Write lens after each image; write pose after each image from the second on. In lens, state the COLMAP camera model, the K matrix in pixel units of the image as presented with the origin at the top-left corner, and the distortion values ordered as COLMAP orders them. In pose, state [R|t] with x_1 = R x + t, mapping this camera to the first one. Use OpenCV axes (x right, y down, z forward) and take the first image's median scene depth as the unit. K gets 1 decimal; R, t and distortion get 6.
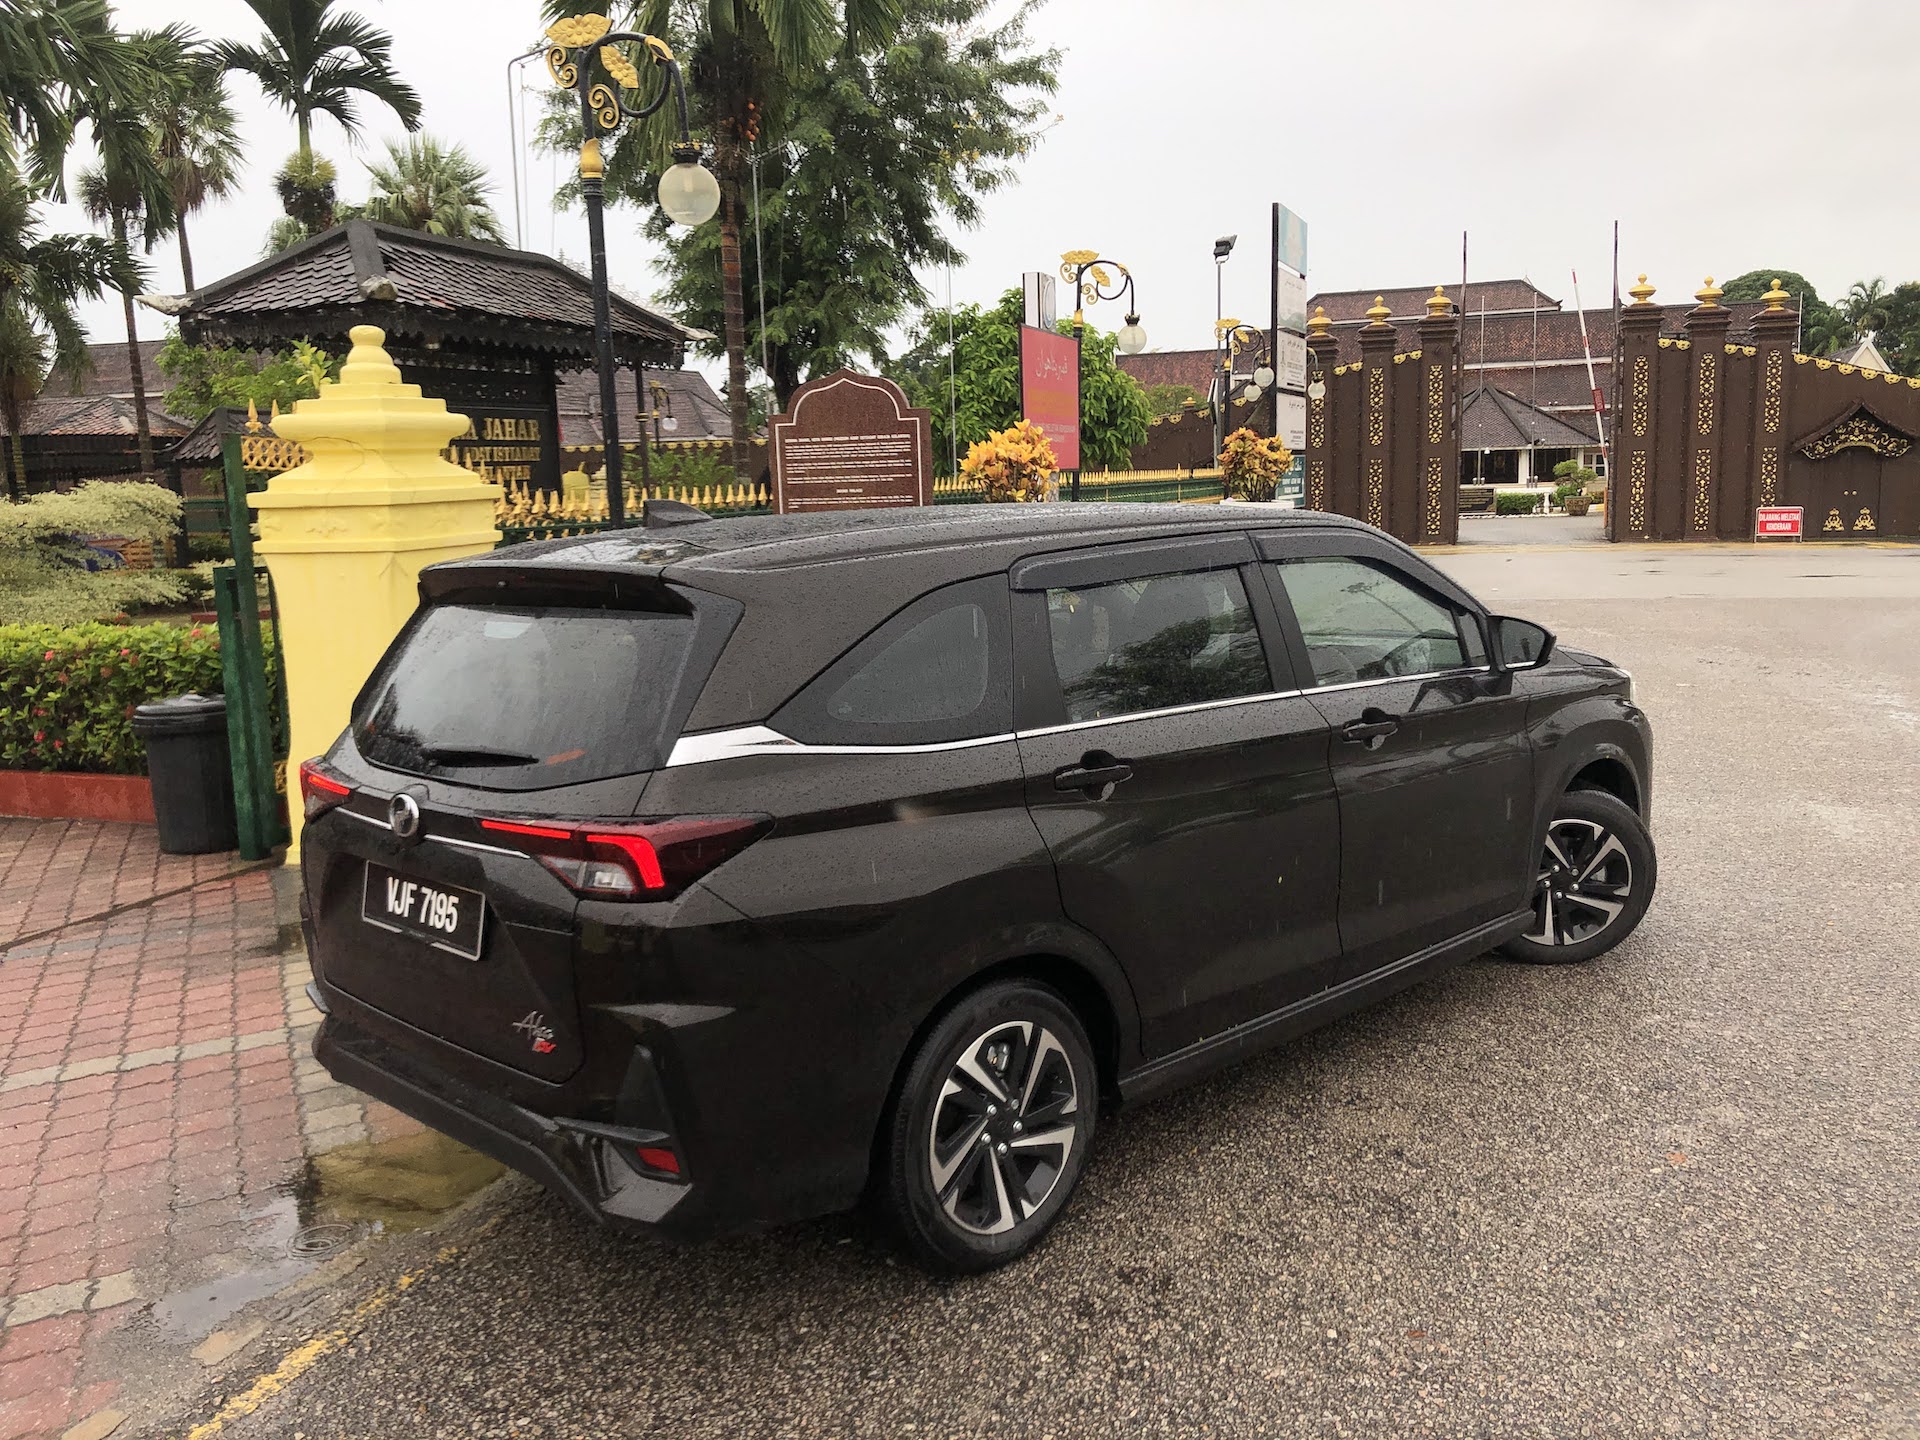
lens RADIAL K [[1617.2, 0, 978.4], [0, 1617.2, 716.8], [0, 0, 1]] dist [0.040300, -0.051813]
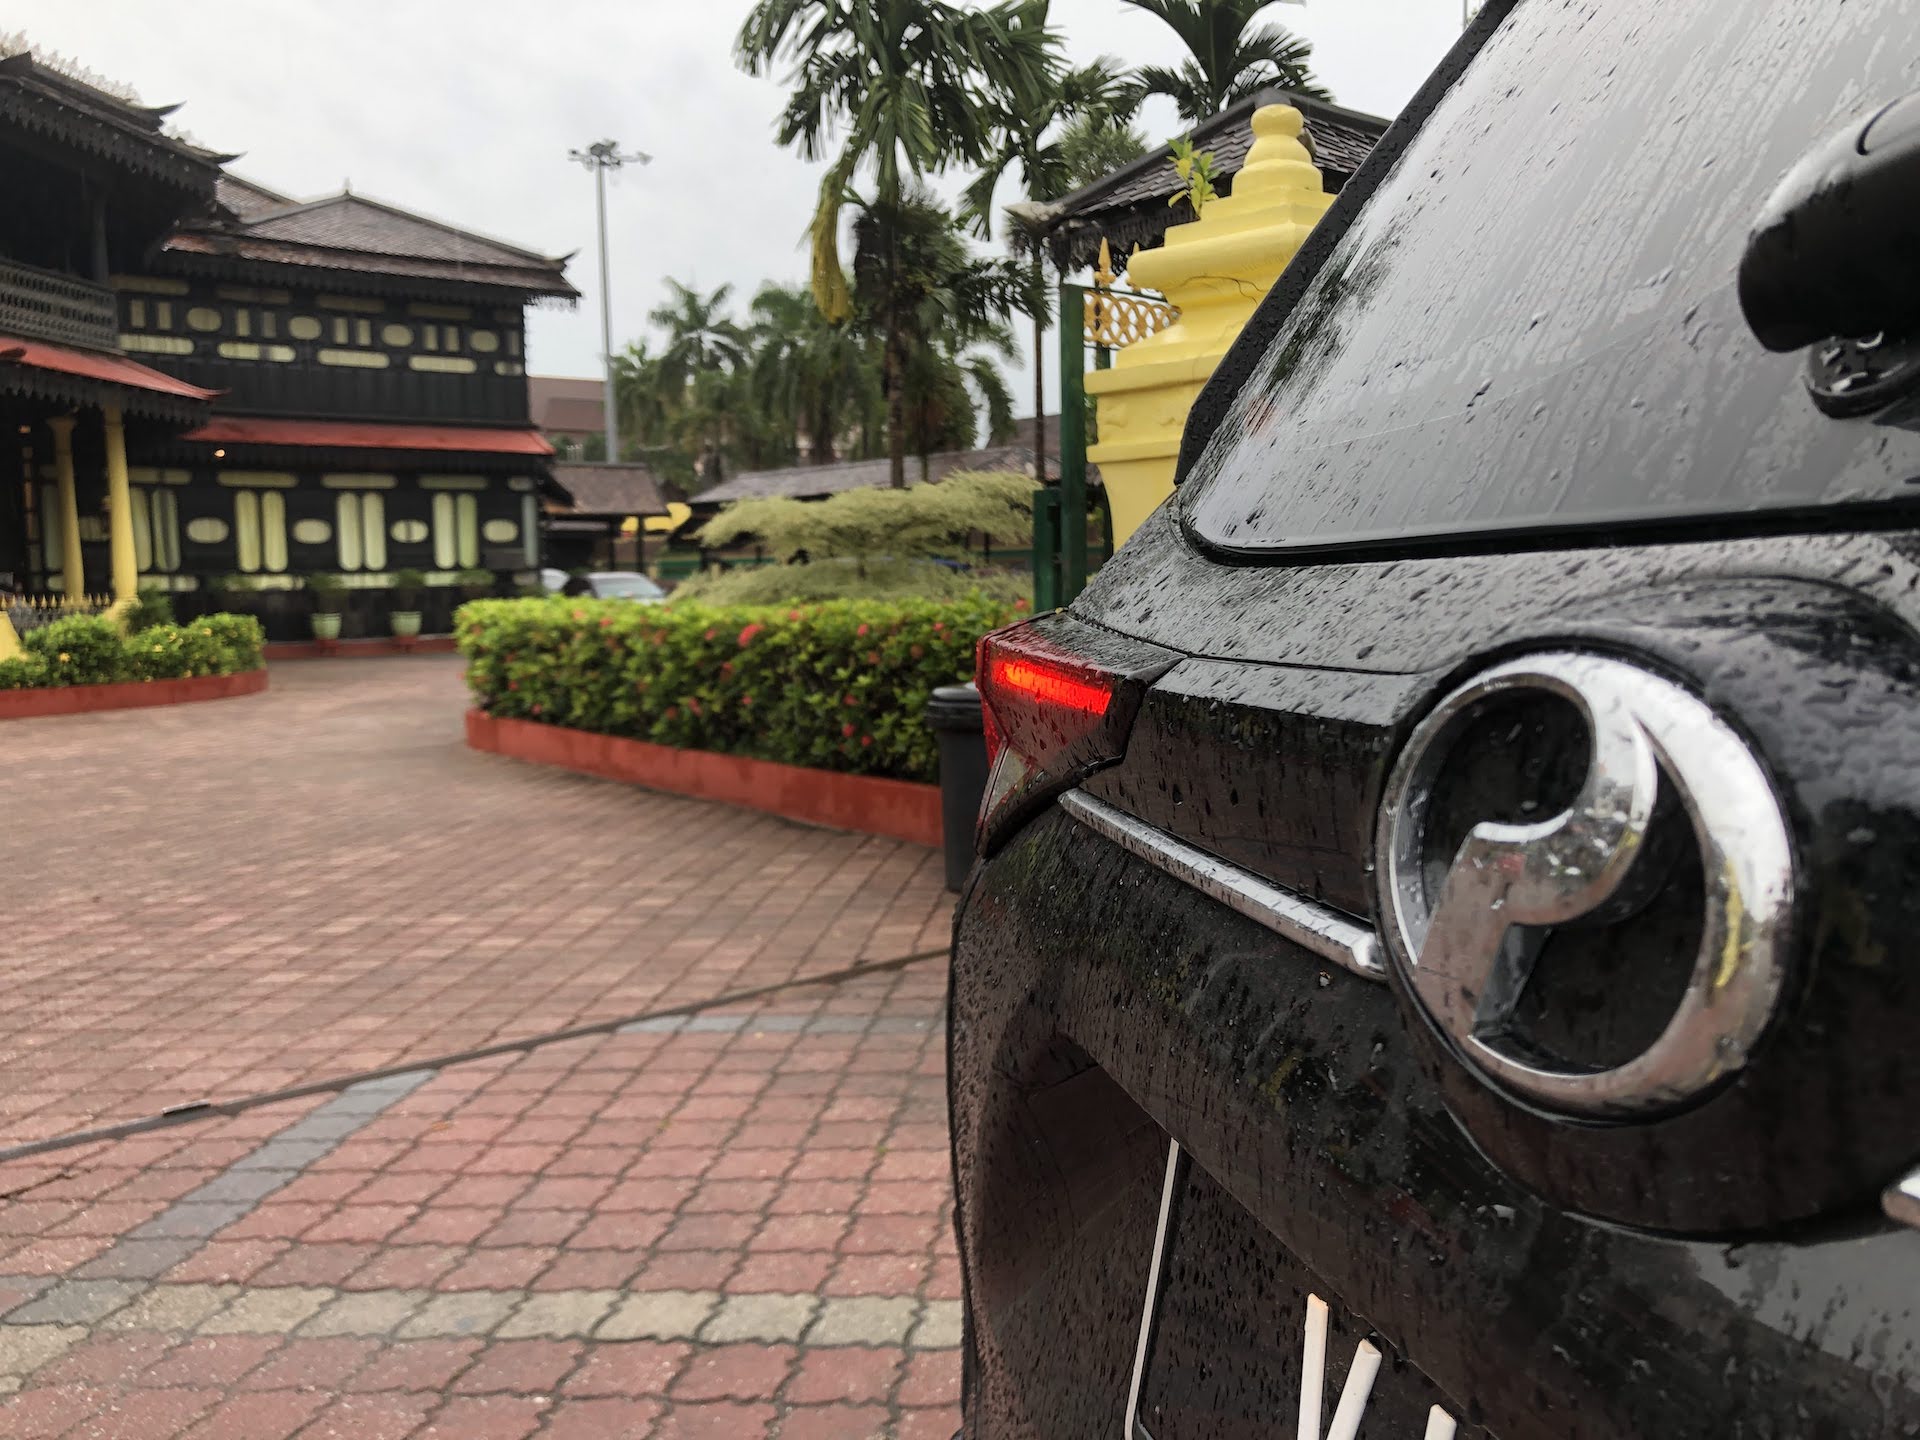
lens RADIAL K [[1617.2, 0, 979.7], [0, 1617.2, 733.0], [0, 0, 1]] dist [0.040300, -0.051813]
pose [[0.868829, 0.061856, -0.491234, -0.124949], [-0.079680, 0.996701, -0.015424, 0.020918], [0.488659, 0.052543, 0.870891, 0.335034]]
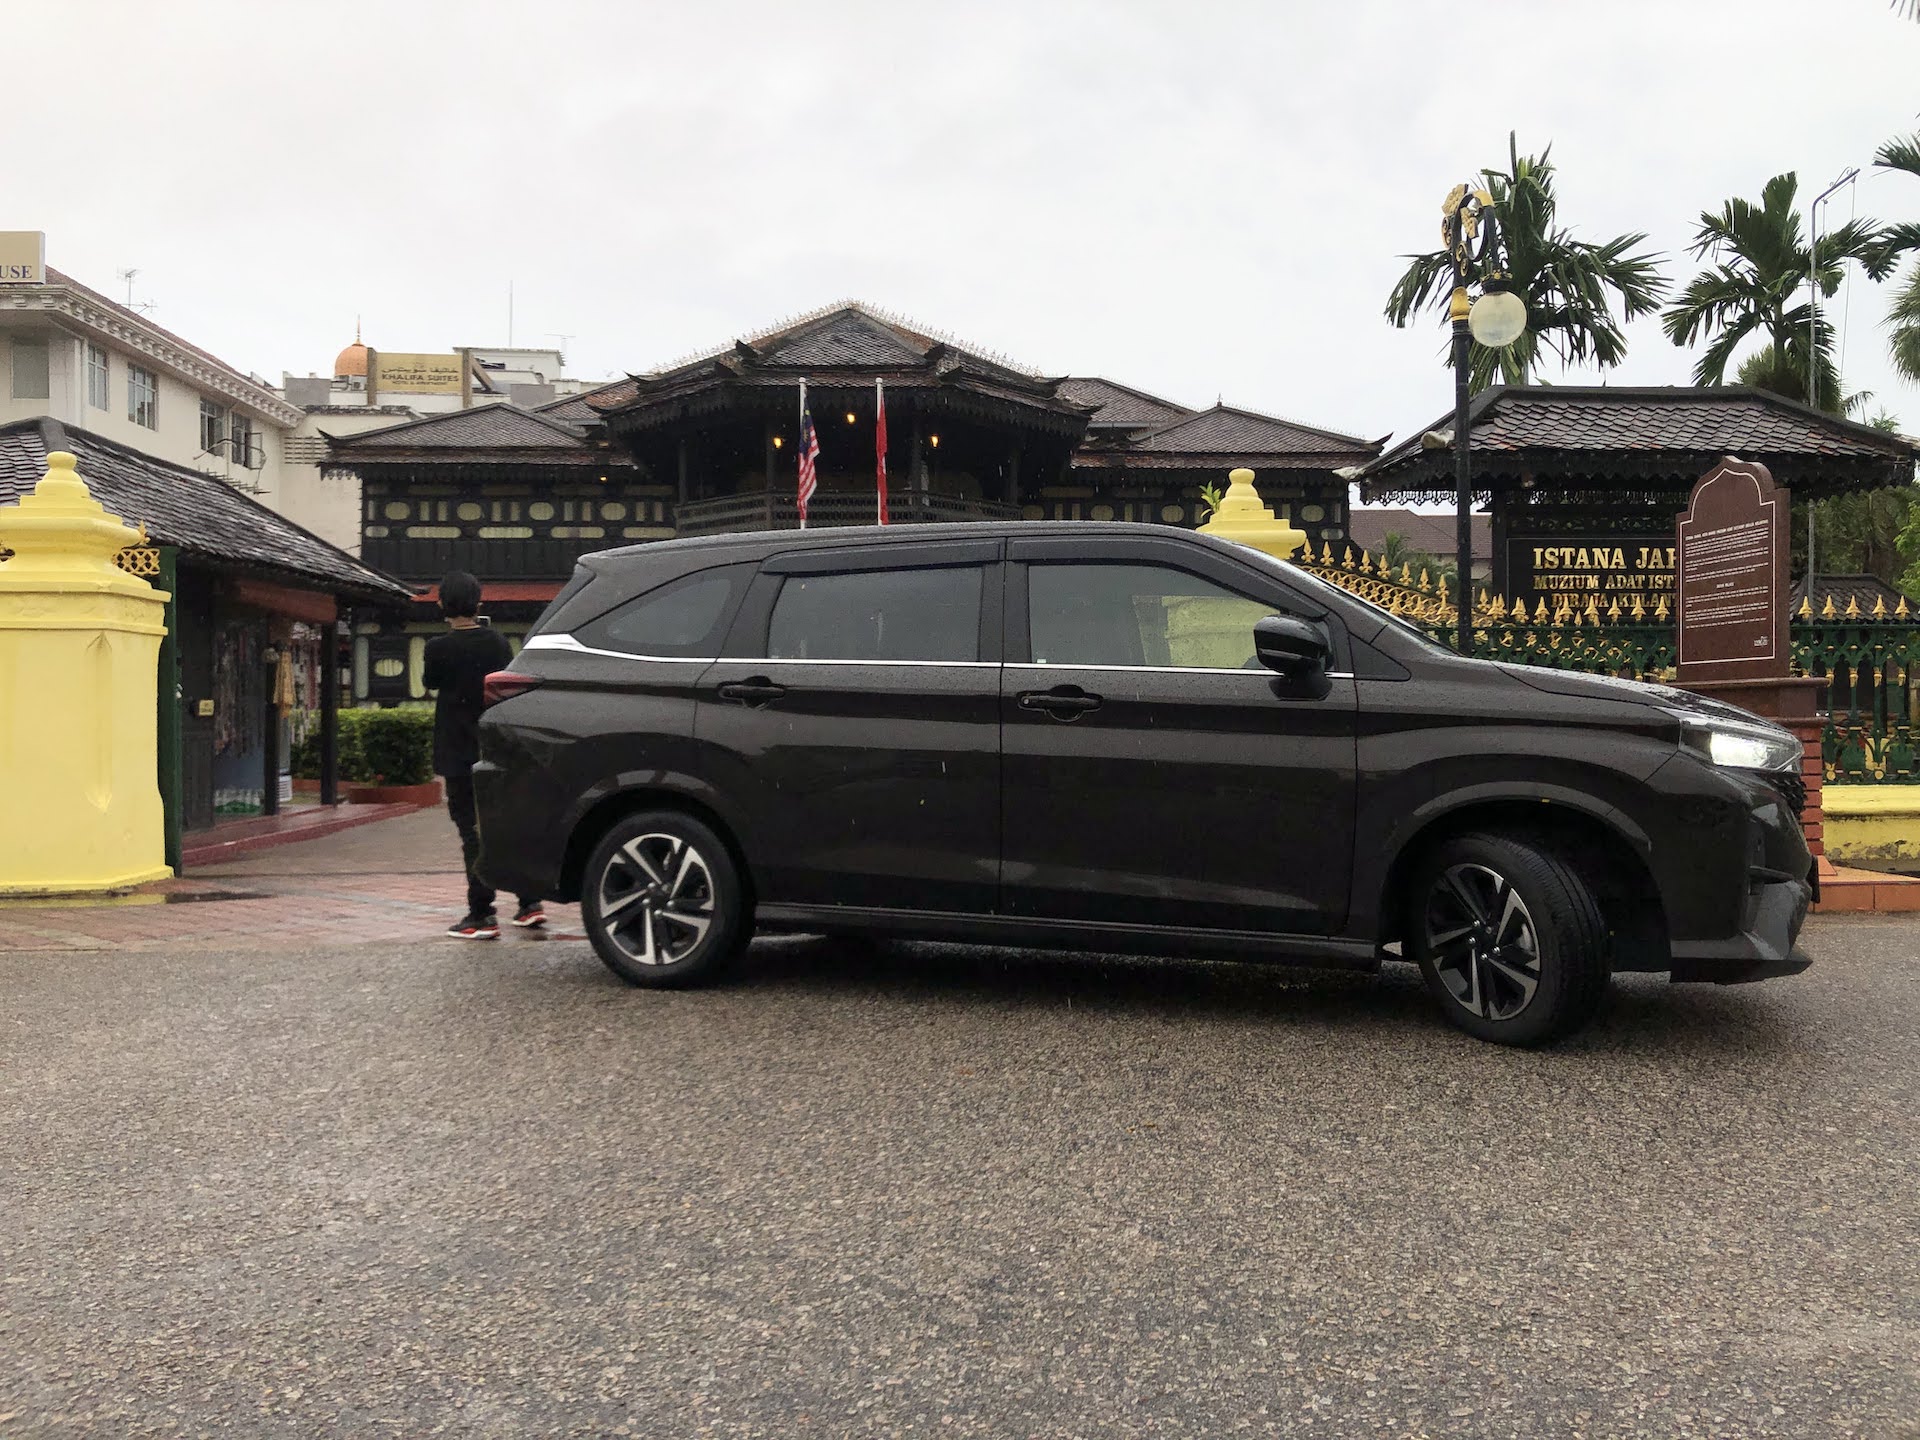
lens RADIAL K [[1617.2, 0, 933.7], [0, 1617.2, 713.8], [0, 0, 1]] dist [0.040300, -0.051813]
pose [[0.419858, 0.026606, -0.907200, 0.604830], [-0.143507, 0.988942, -0.037413, 0.036026], [0.896173, 0.145897, 0.419033, 0.212975]]
